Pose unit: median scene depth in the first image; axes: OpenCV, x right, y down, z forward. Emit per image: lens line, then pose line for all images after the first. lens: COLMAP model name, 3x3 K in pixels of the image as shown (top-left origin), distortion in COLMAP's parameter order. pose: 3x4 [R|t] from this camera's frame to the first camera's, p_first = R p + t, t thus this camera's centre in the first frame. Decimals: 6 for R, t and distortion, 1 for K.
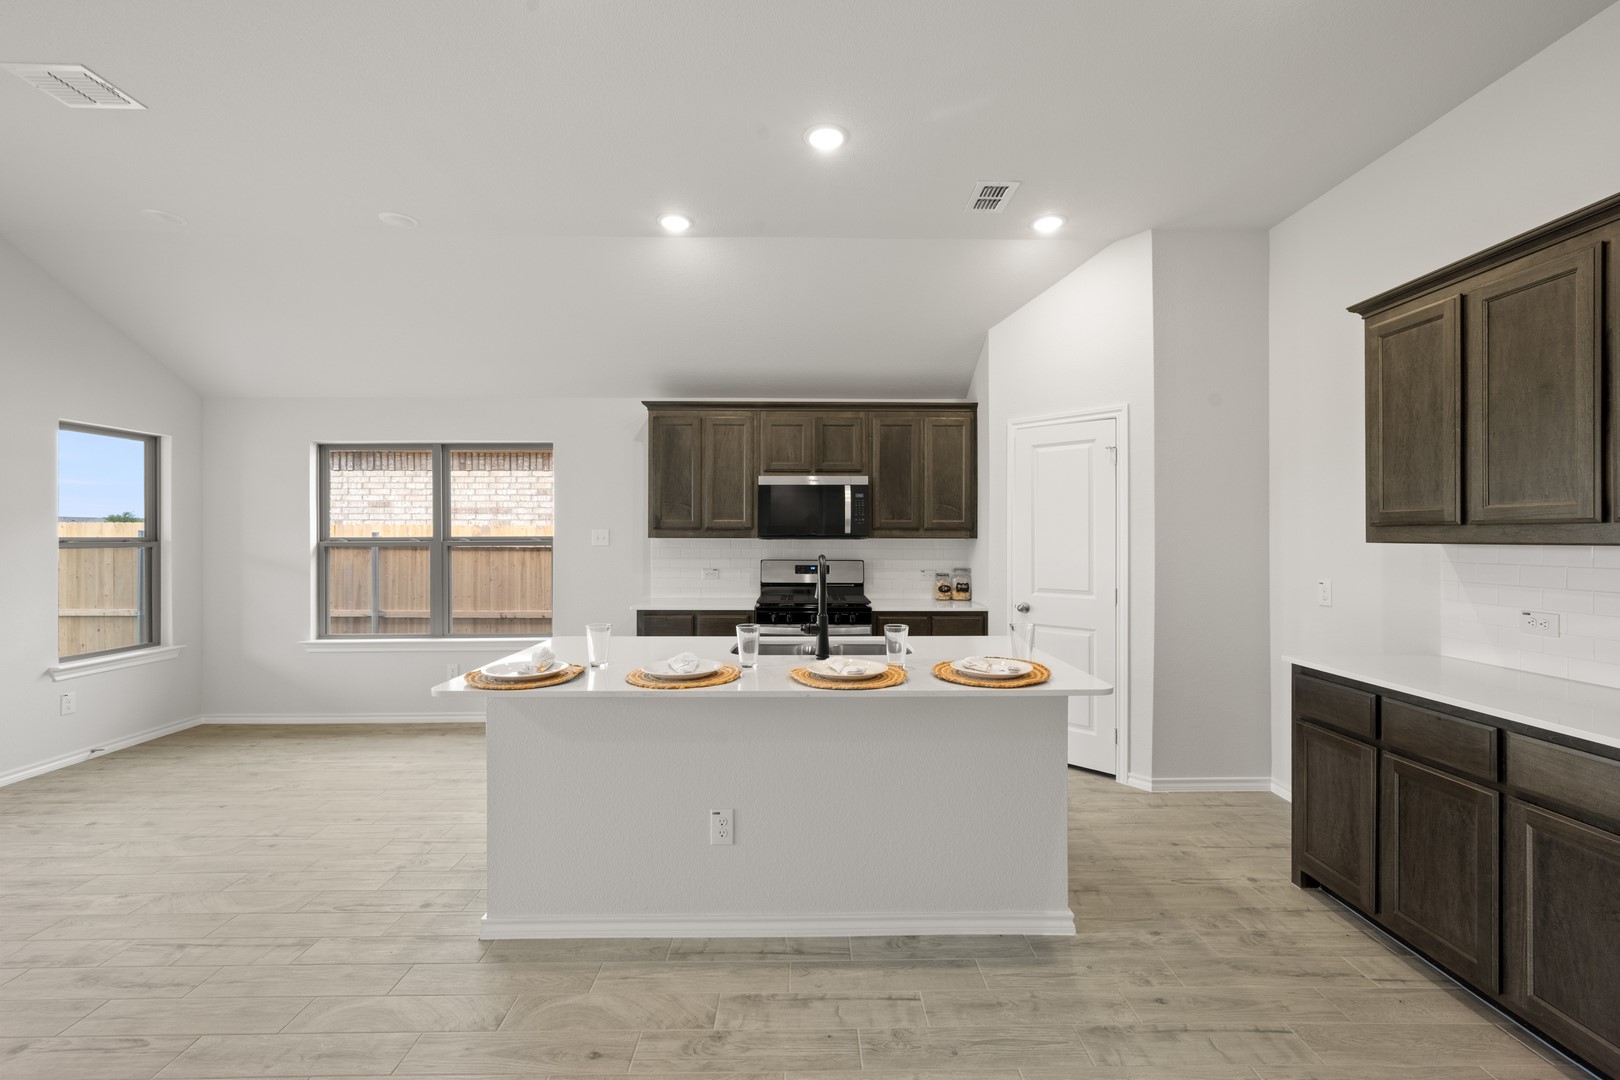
lens RADIAL K [[684.5, 0, 812.5], [0, 684.5, 535.7], [0, 0, 1]] dist [0.000878, 0.000681]
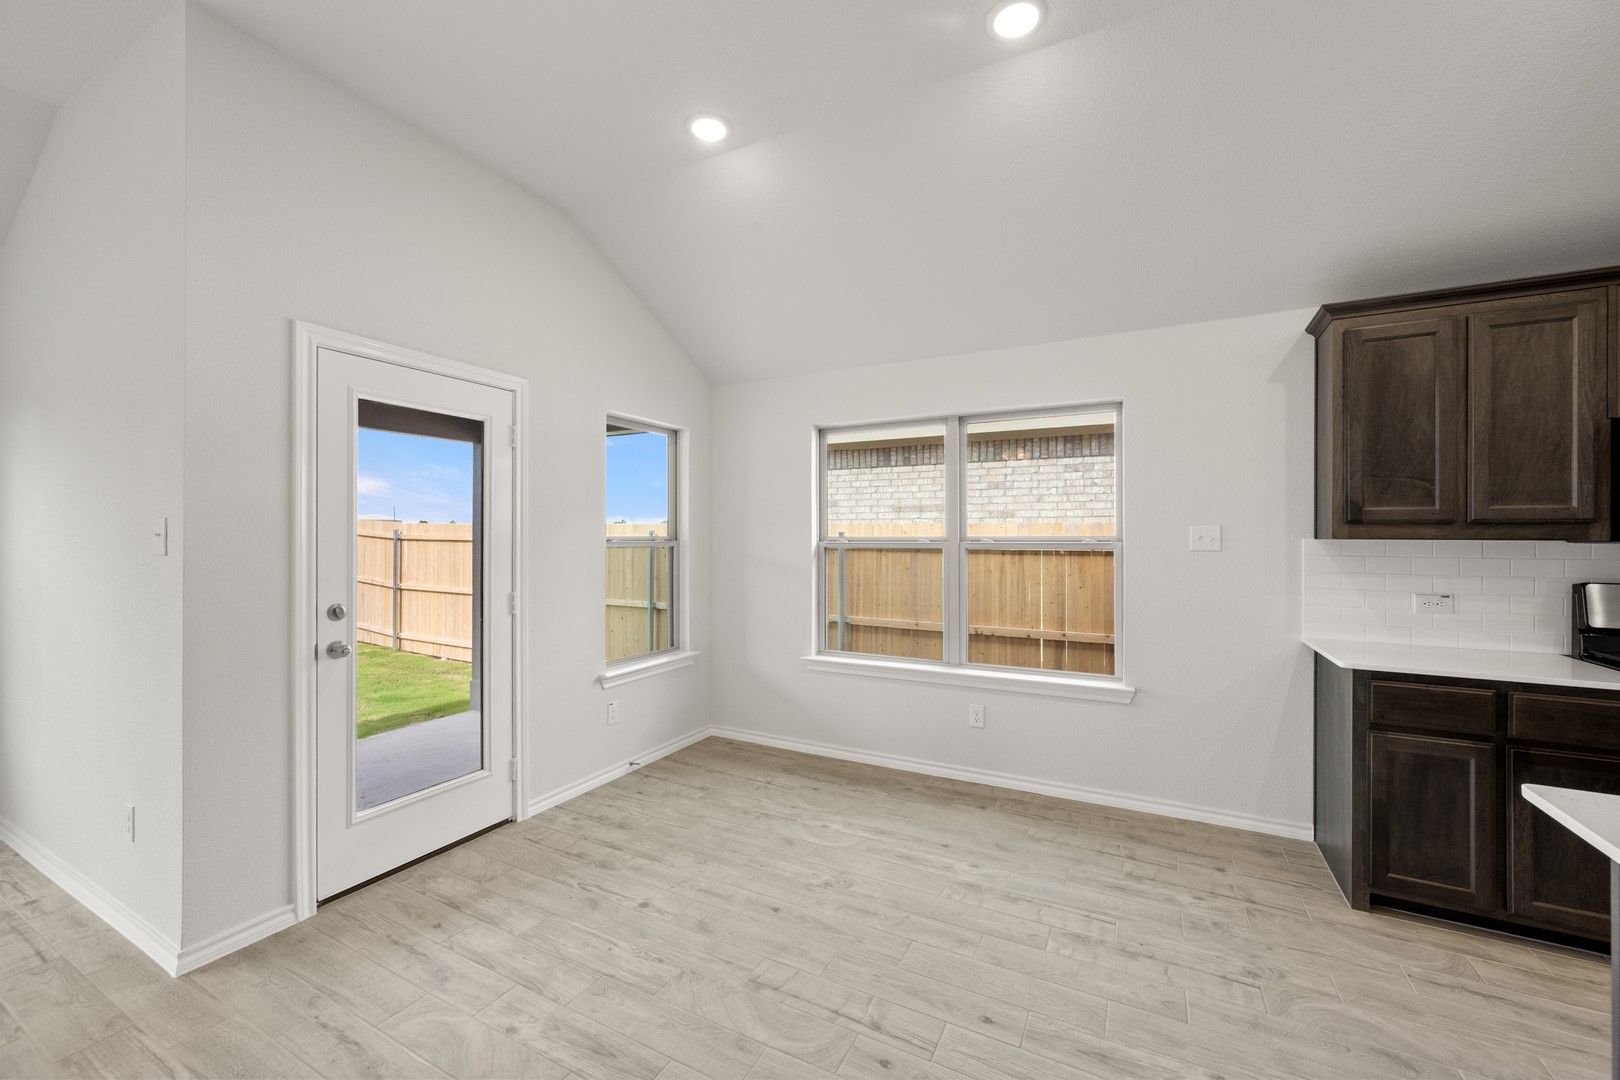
lens RADIAL K [[638.3, 0, 812.2], [0, 638.3, 538.1], [0, 0, 1]] dist [0.001032, 0.000802]
pose [[0.879268, 0.003029, -0.476317, -0.446653], [-0.002011, 0.999994, 0.002648, 0.002224], [0.476323, -0.001371, 0.879269, 0.375823]]
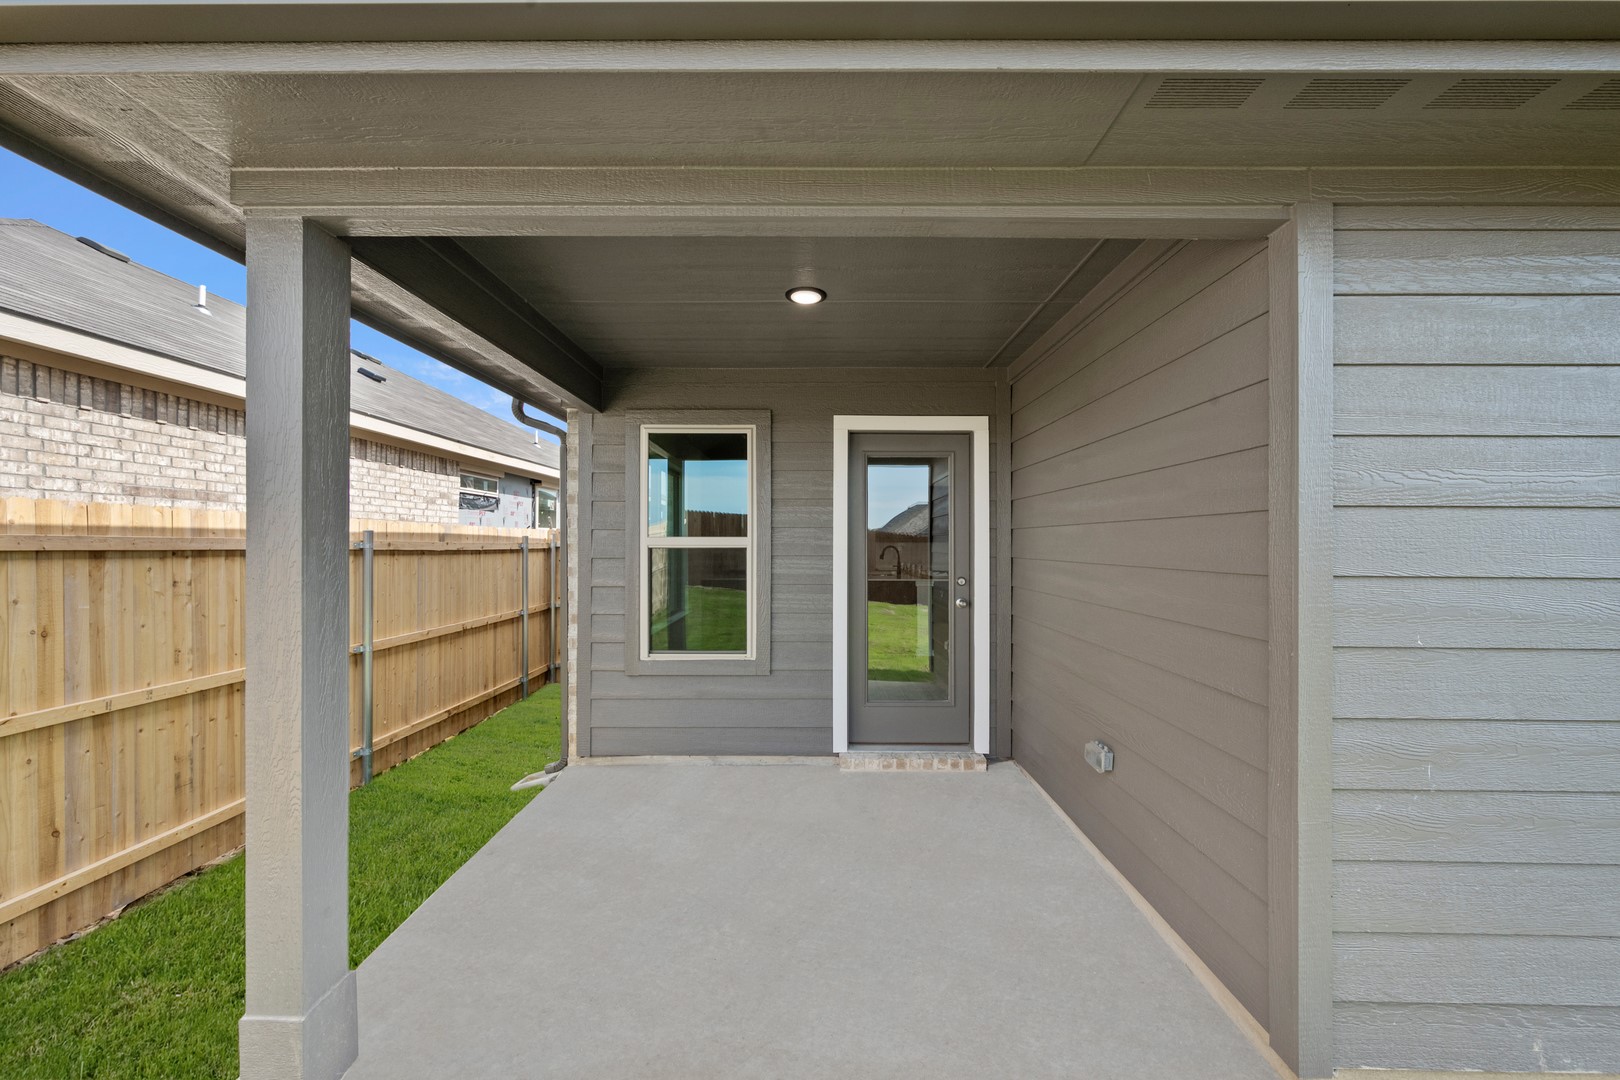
lens RADIAL K [[638.3, 0, 804.6], [0, 638.3, 569.3], [0, 0, 1]] dist [0.001032, 0.000802]
pose [[0.025264, -0.040164, 0.998874, -2.183609], [0.000260, 0.999193, 0.040171, 0.014357], [-0.999681, -0.000755, 0.025254, 0.928114]]
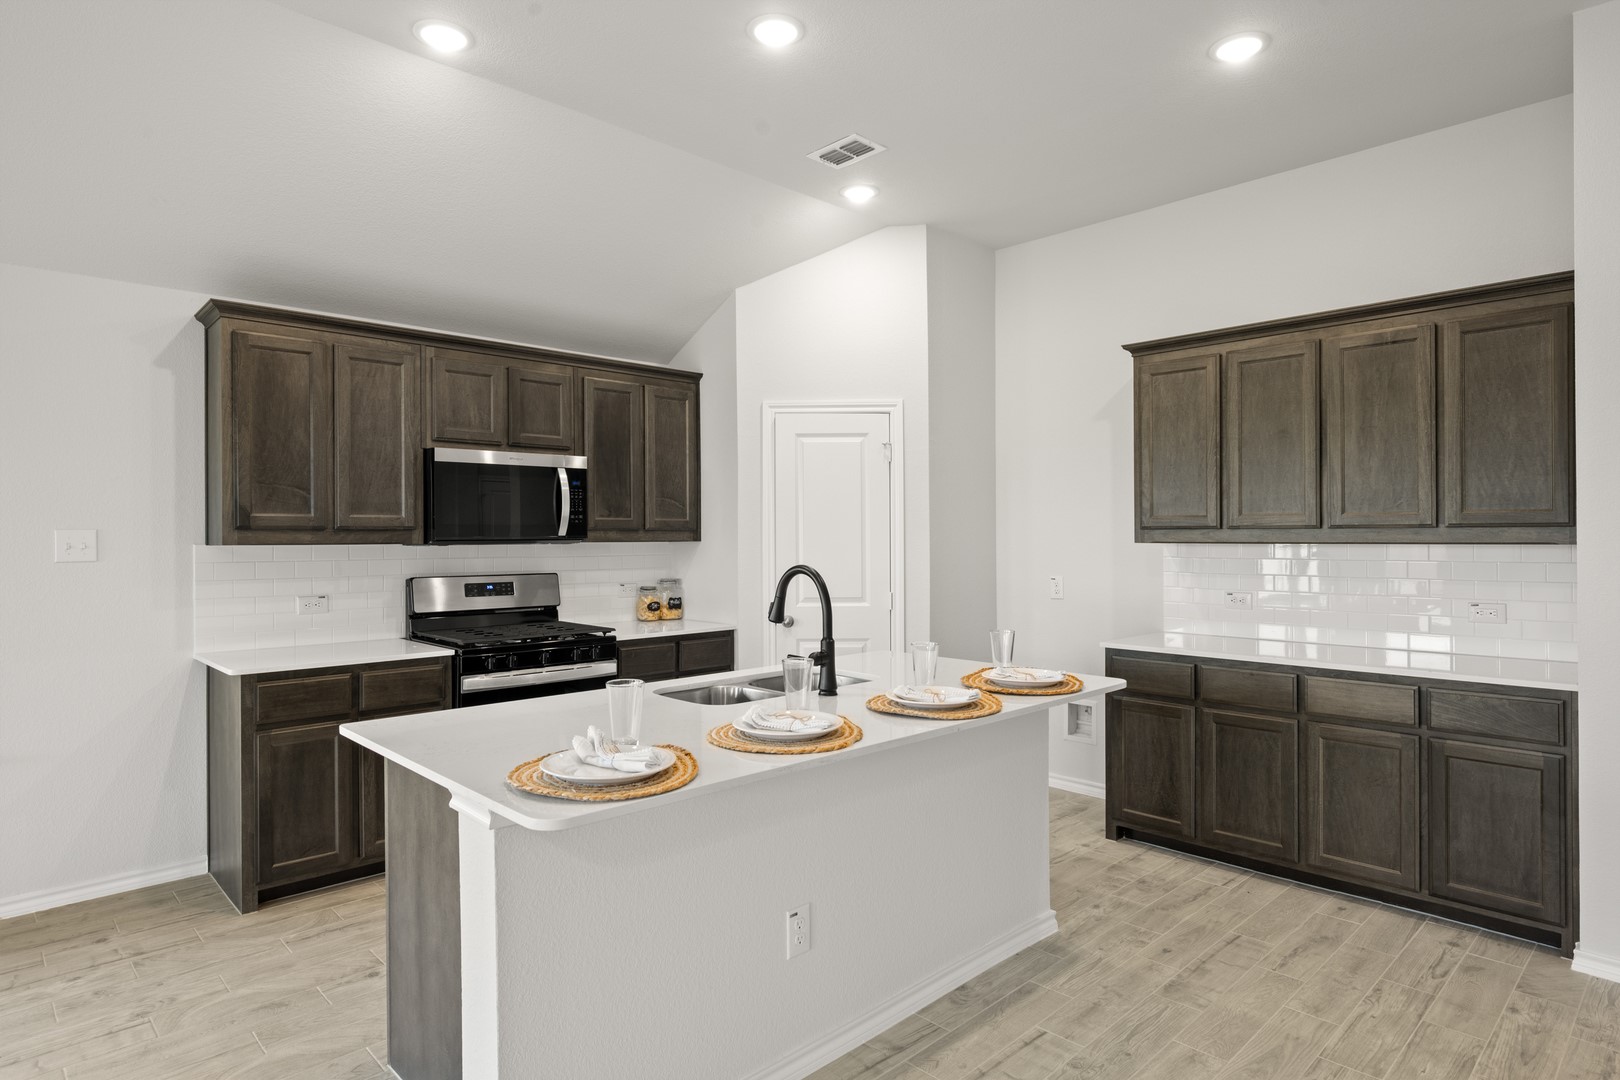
lens RADIAL K [[894.8, 0, 815.6], [0, 894.8, 535.8], [0, 0, 1]] dist [0.006199, -0.004881]
pose [[0.727422, -0.004376, 0.686177, -0.470661], [0.003567, 0.999990, 0.002596, -0.005741], [-0.686181, 0.000559, 0.727430, 0.163392]]
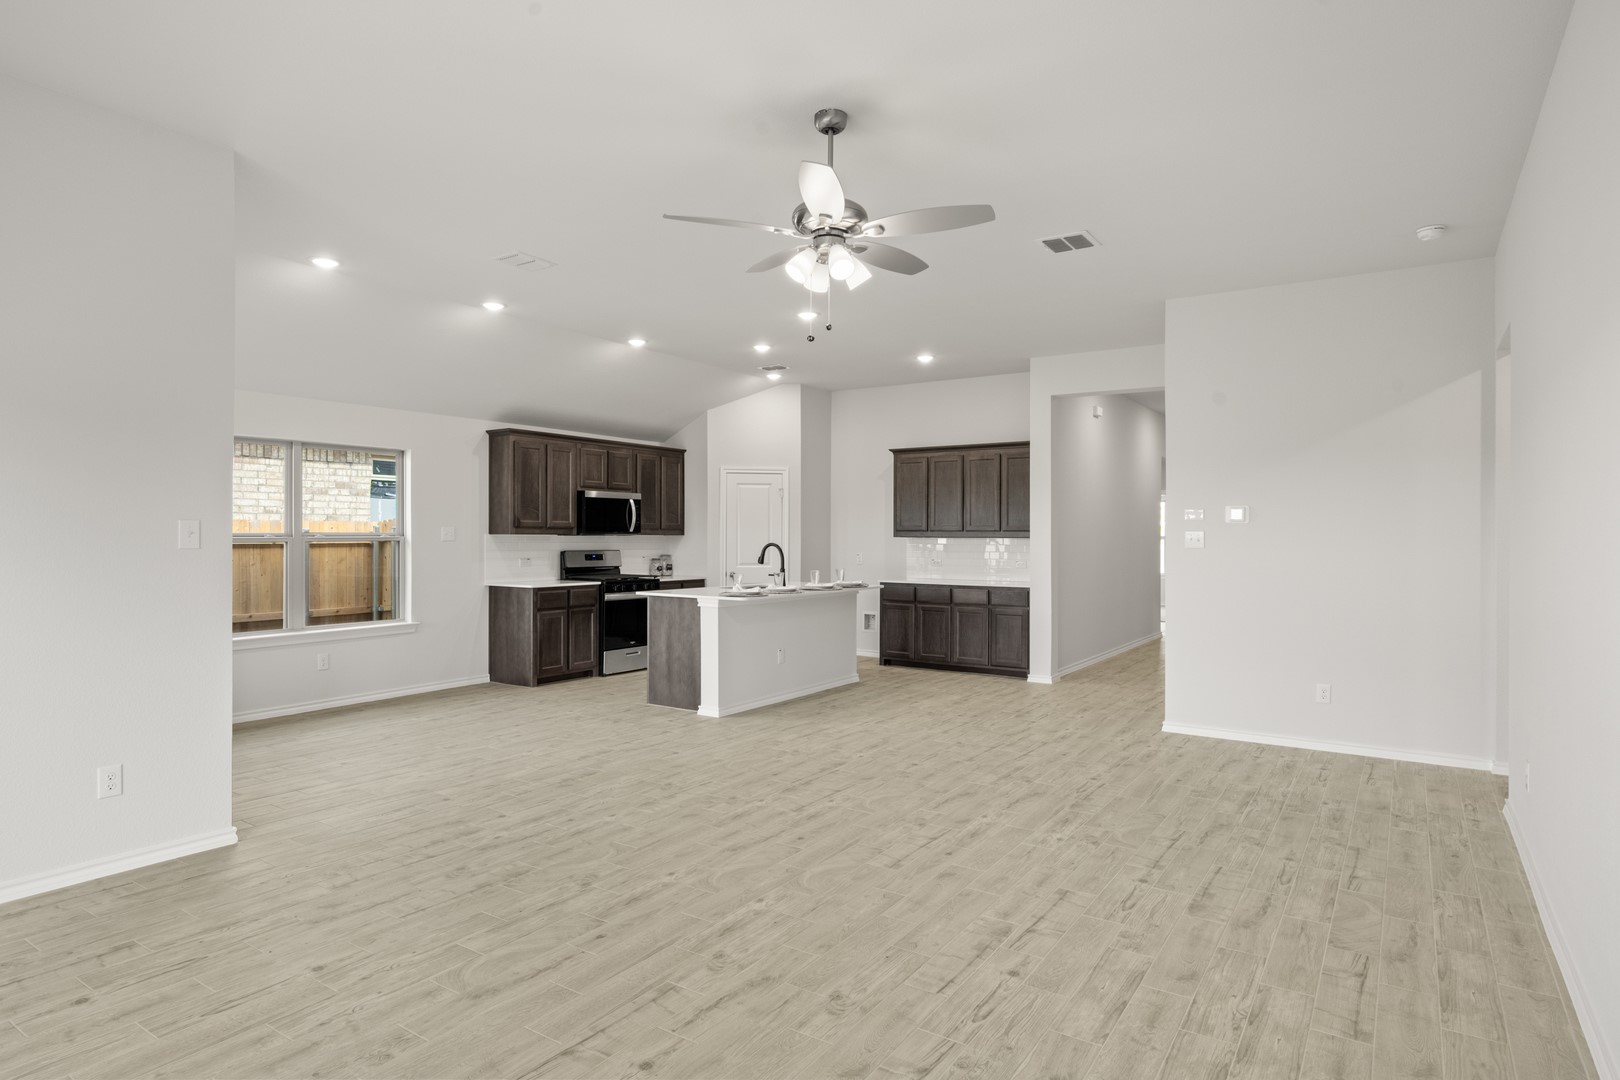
lens RADIAL K [[894.8, 0, 812.5], [0, 894.8, 538.3], [0, 0, 1]] dist [0.006199, -0.004881]
pose [[0.565869, -0.000901, 0.824495, -1.579382], [-0.004925, 0.999978, 0.004473, 0.000369], [-0.824481, -0.006592, 0.565852, -0.510029]]
